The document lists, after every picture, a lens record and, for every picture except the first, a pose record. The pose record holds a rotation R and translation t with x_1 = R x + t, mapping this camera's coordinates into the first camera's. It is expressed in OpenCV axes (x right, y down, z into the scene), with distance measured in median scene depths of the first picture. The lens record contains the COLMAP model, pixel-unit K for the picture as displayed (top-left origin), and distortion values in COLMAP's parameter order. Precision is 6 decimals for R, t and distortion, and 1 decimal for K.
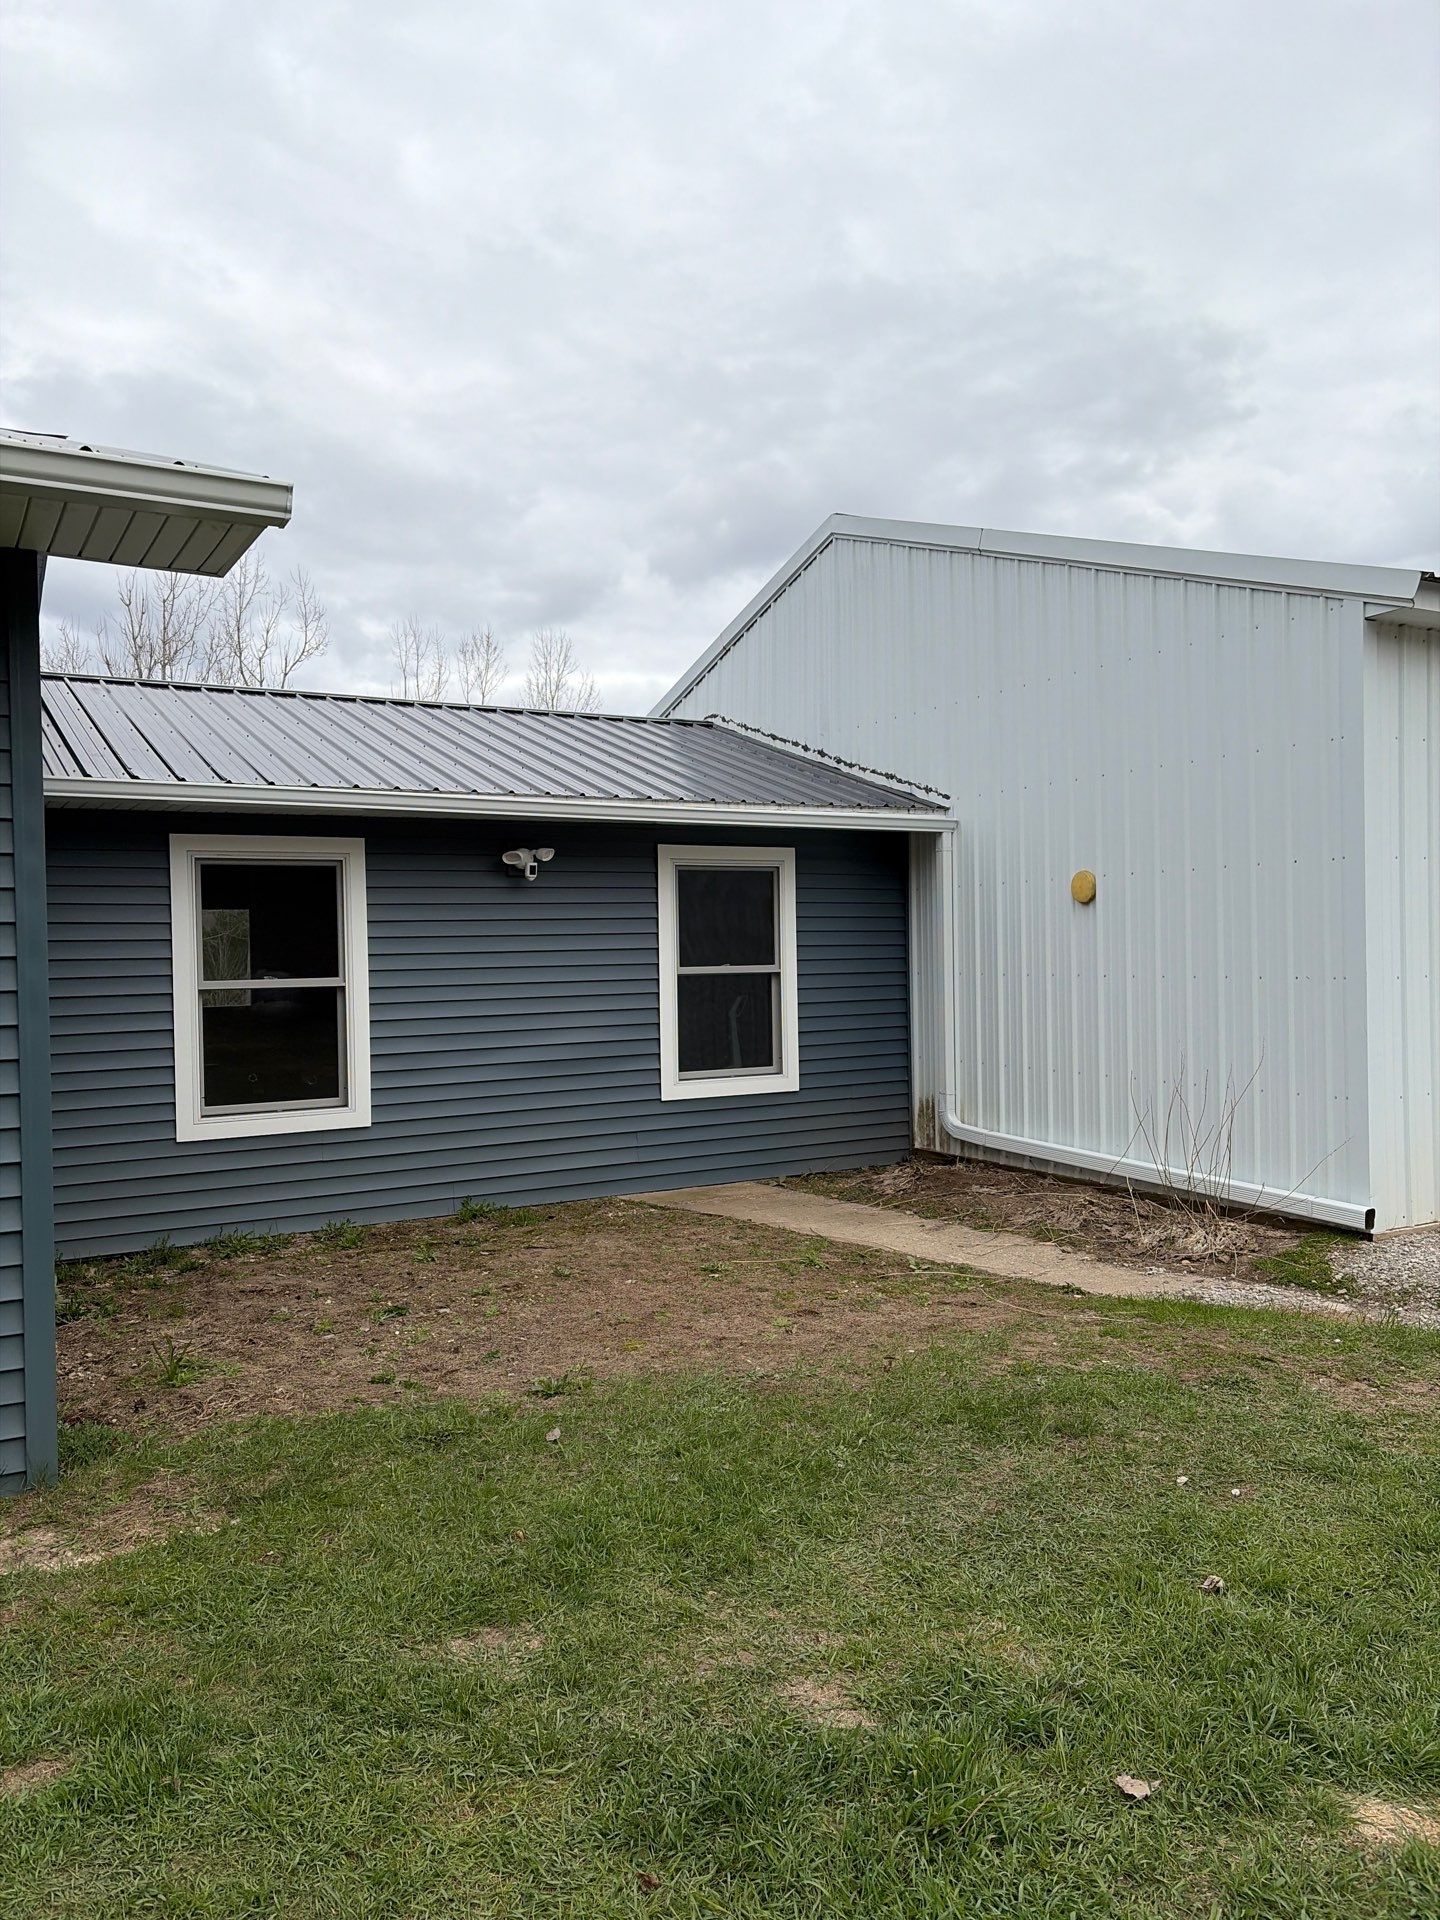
lens RADIAL K [[1404.5, 0, 702.4], [0, 1404.5, 946.6], [0, 0, 1]] dist [0.014108, -0.013300]
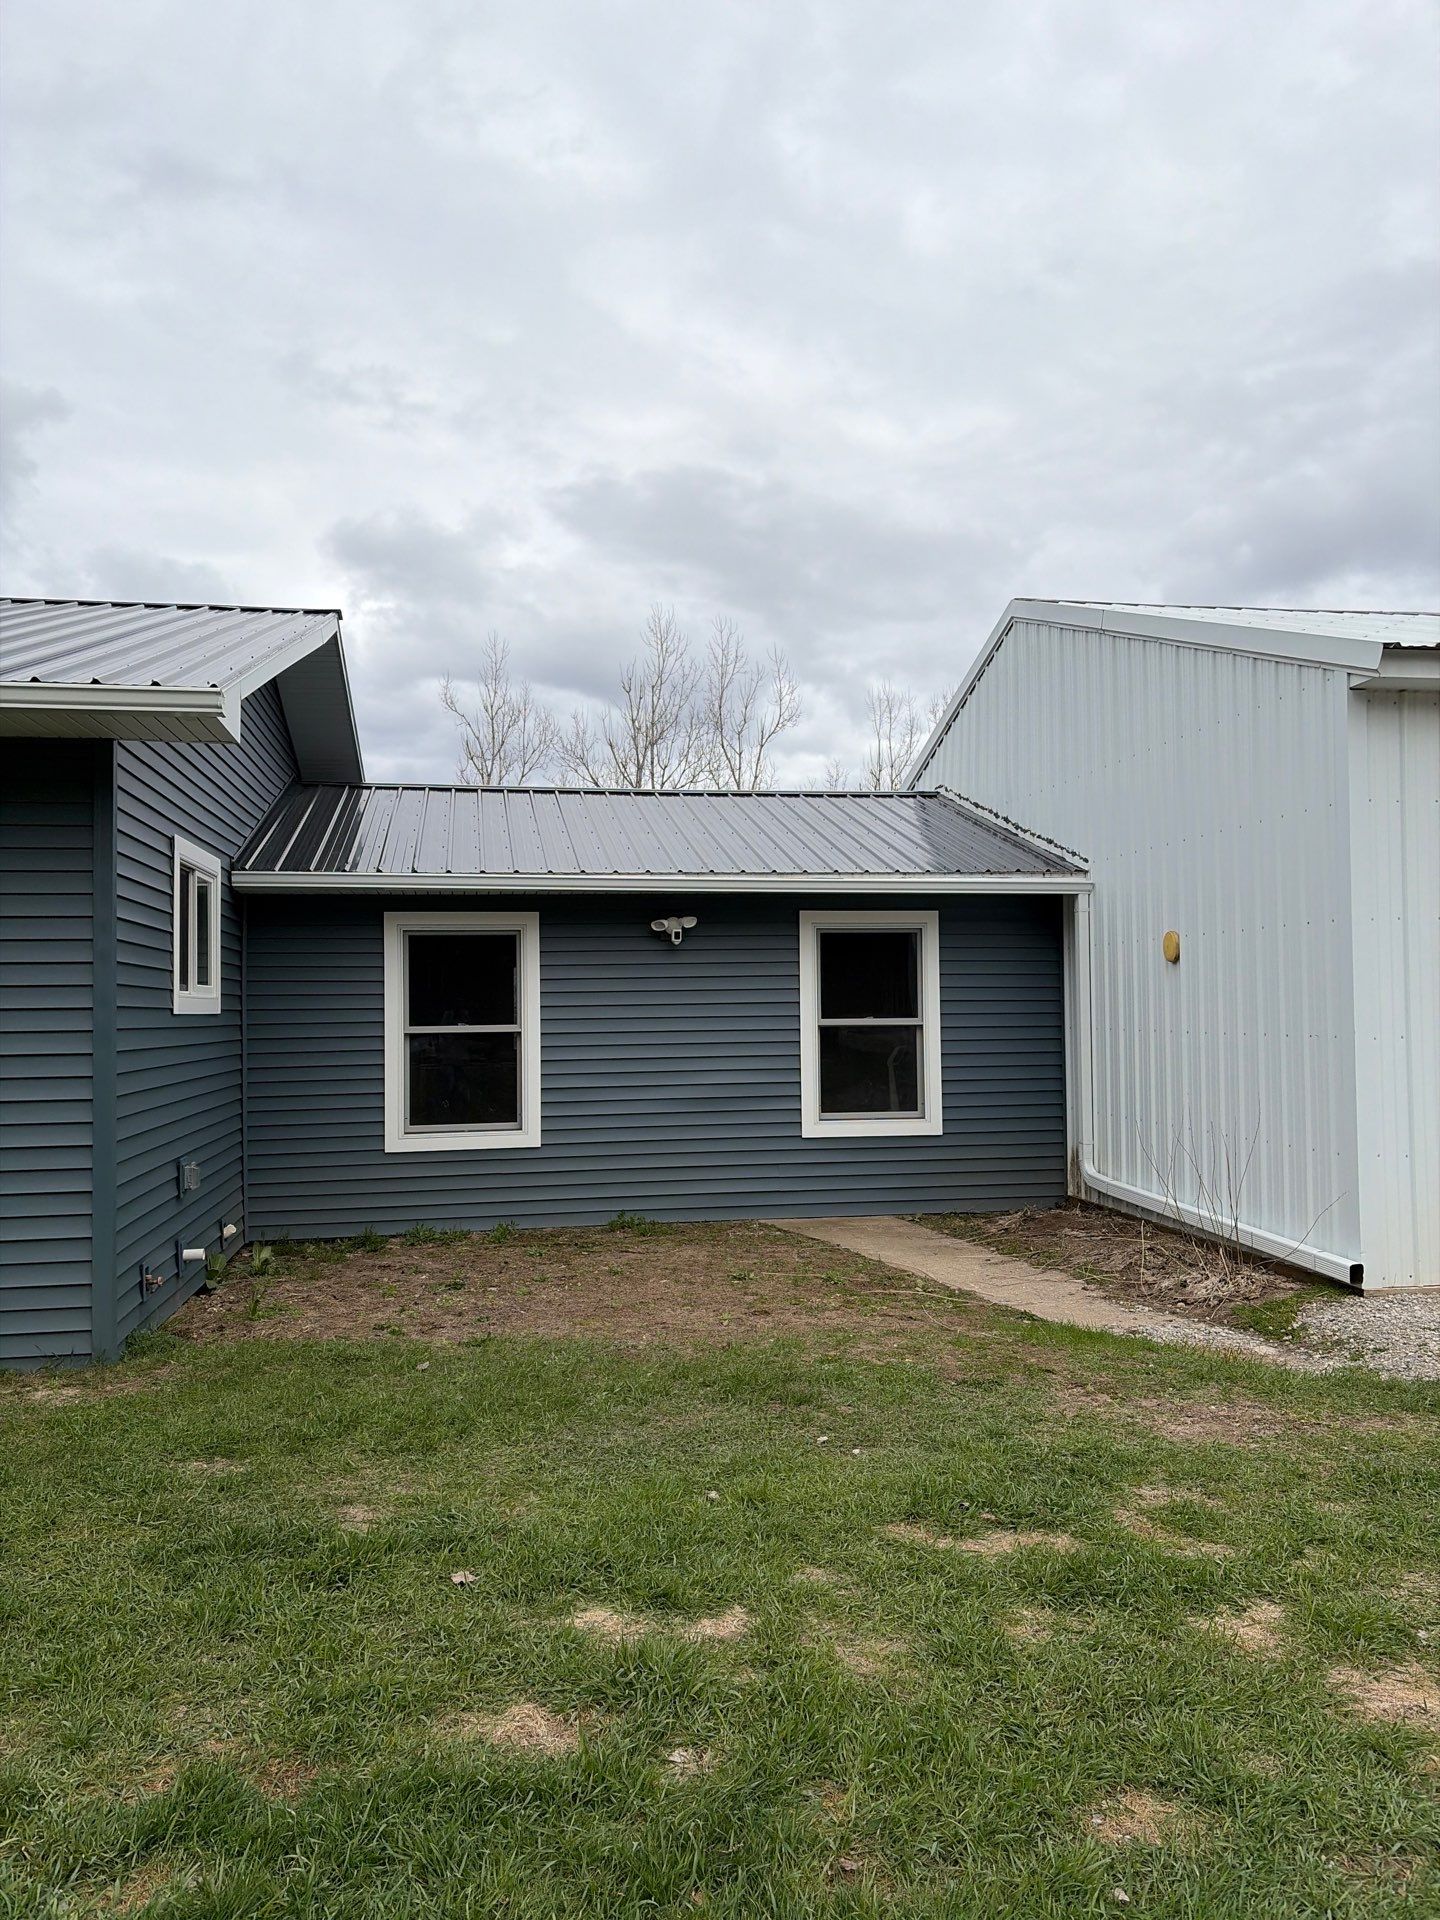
lens RADIAL K [[1404.5, 0, 716.8], [0, 1404.5, 956.0], [0, 0, 1]] dist [0.014108, -0.013300]
pose [[0.941446, -0.004415, -0.337136, 0.303161], [-0.005085, 0.999615, -0.027290, -0.005392], [0.337127, 0.027406, 0.941060, -0.095741]]
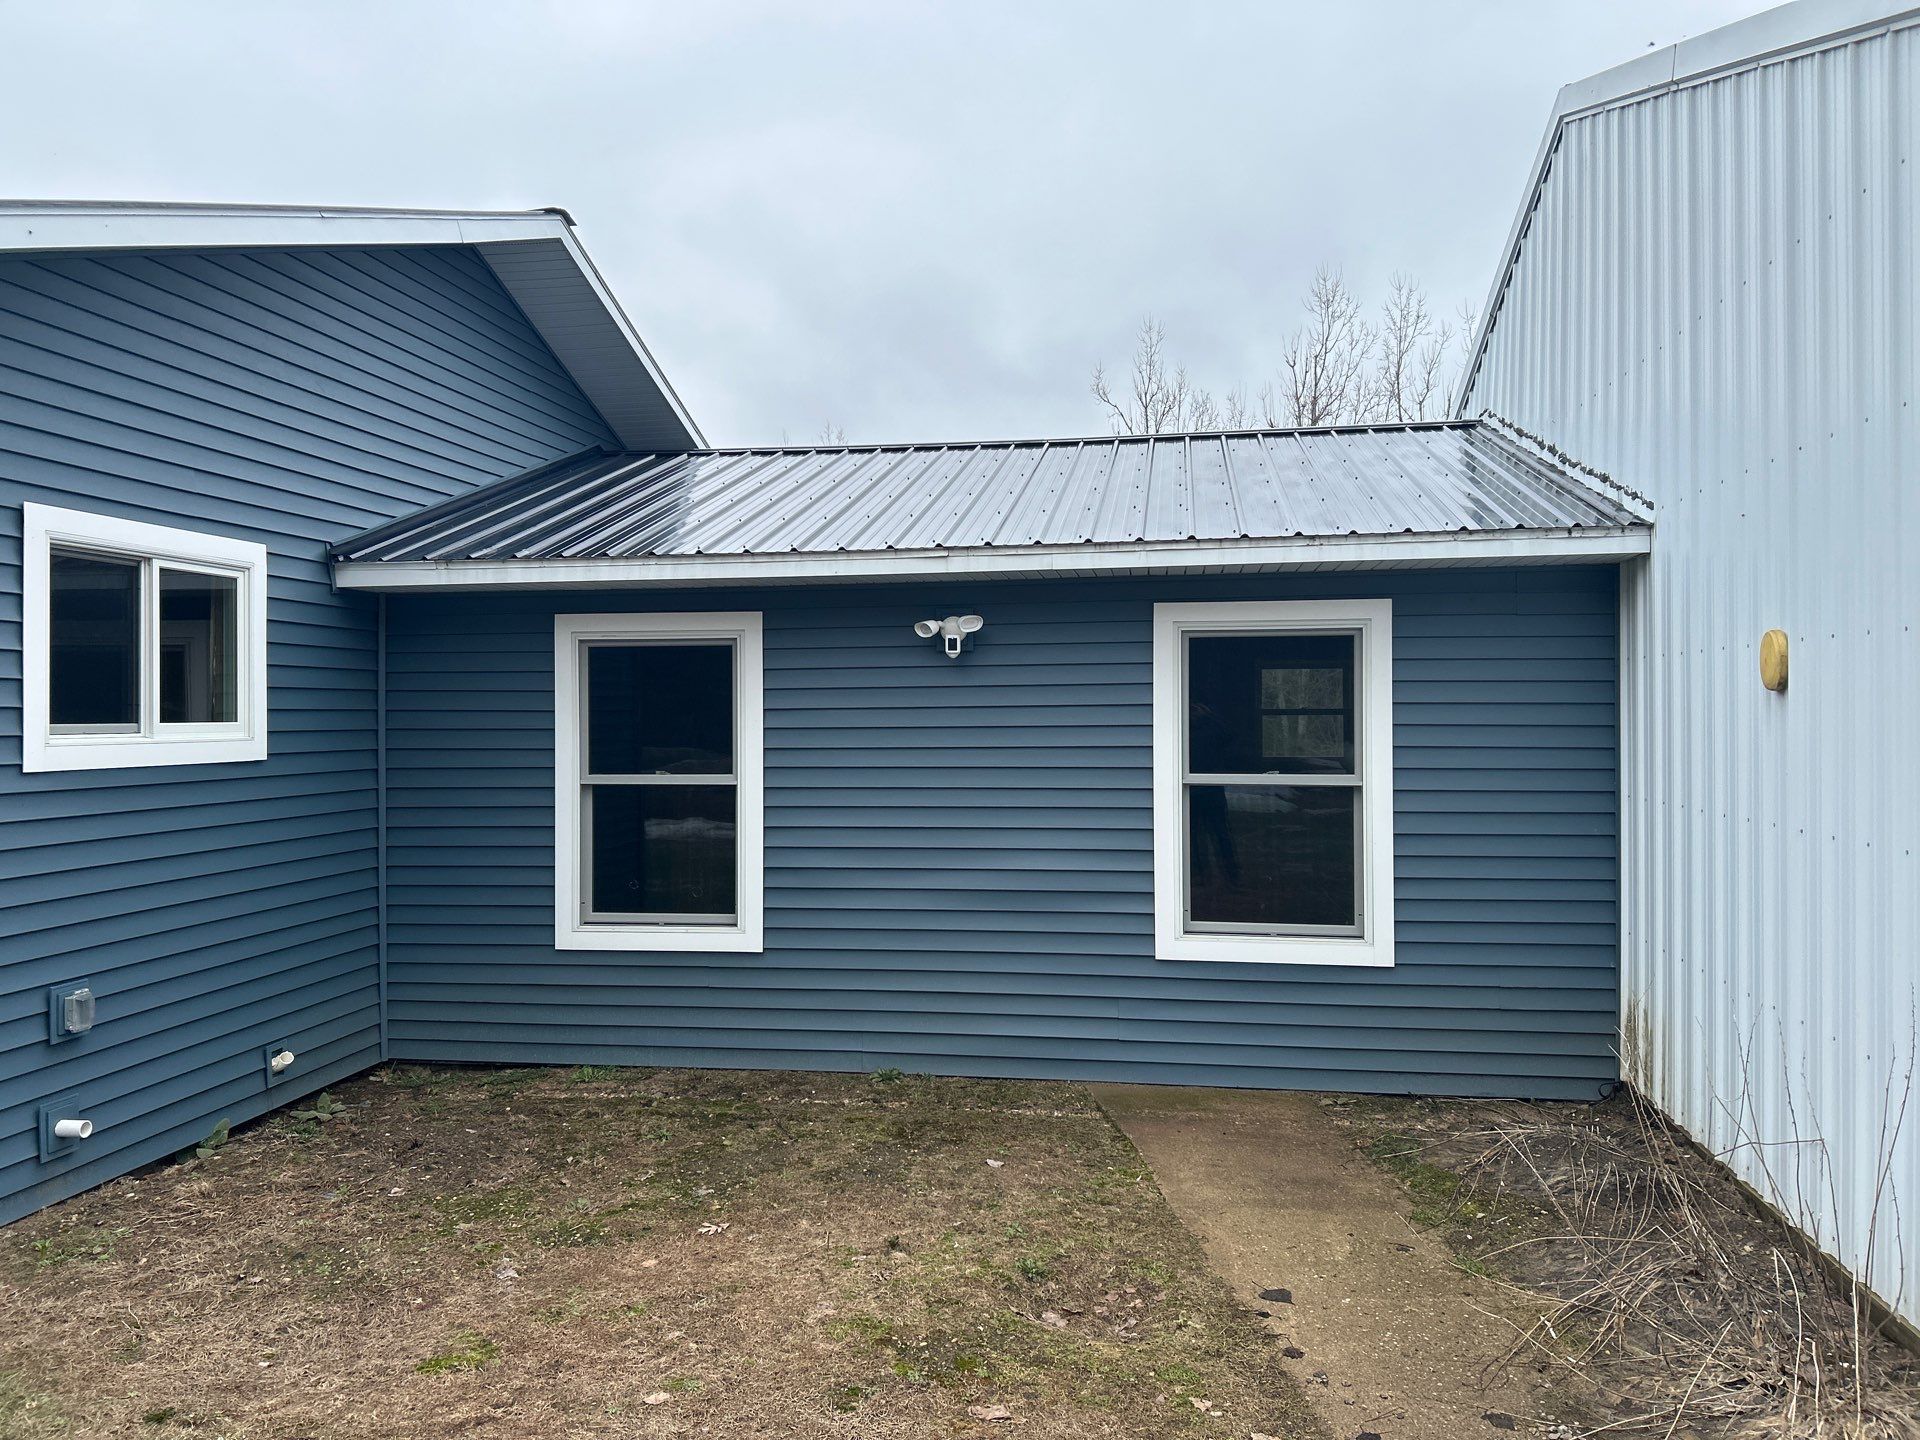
lens RADIAL K [[1404.5, 0, 960.8], [0, 1404.5, 684.8], [0, 0, 1]] dist [0.014108, -0.013300]
pose [[0.778570, 0.004081, -0.627544, 0.363079], [-0.008506, 0.999956, -0.004050, -0.028640], [0.627500, 0.008492, 0.778571, 0.395594]]
